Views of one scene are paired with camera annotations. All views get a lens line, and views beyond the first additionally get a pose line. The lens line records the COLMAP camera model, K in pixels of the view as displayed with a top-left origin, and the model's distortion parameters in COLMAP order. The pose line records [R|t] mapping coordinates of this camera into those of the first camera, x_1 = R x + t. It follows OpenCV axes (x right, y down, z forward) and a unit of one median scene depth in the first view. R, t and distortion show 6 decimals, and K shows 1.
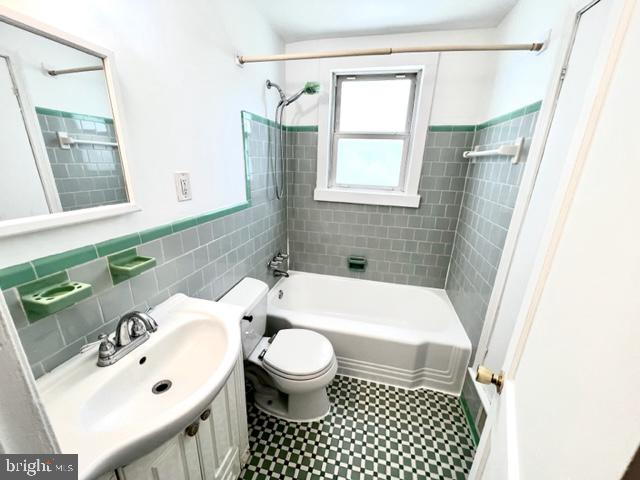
lens RADIAL K [[256.1, 0, 319.7], [0, 256.1, 240.8], [0, 0, 1]] dist [-0.001491, -0.000300]
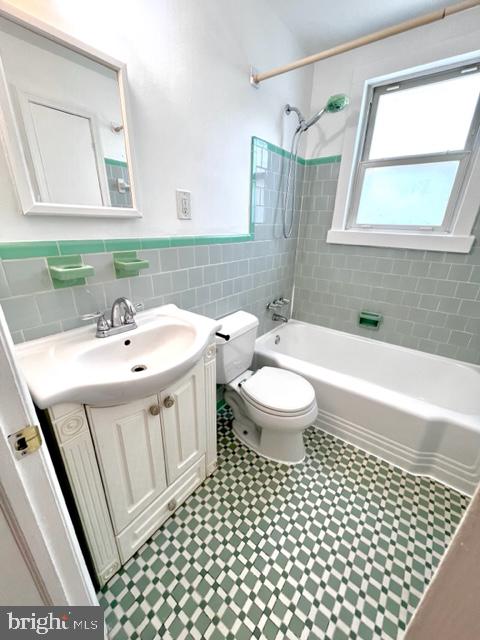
lens RADIAL K [[256.1, 0, 238.9], [0, 256.1, 319.9], [0, 0, 1]] dist [-0.001491, -0.000300]
pose [[0.913766, 0.135348, -0.383030, 0.104855], [-0.115011, 0.990481, 0.075623, 0.105393], [0.389620, -0.025049, 0.920635, 0.056980]]
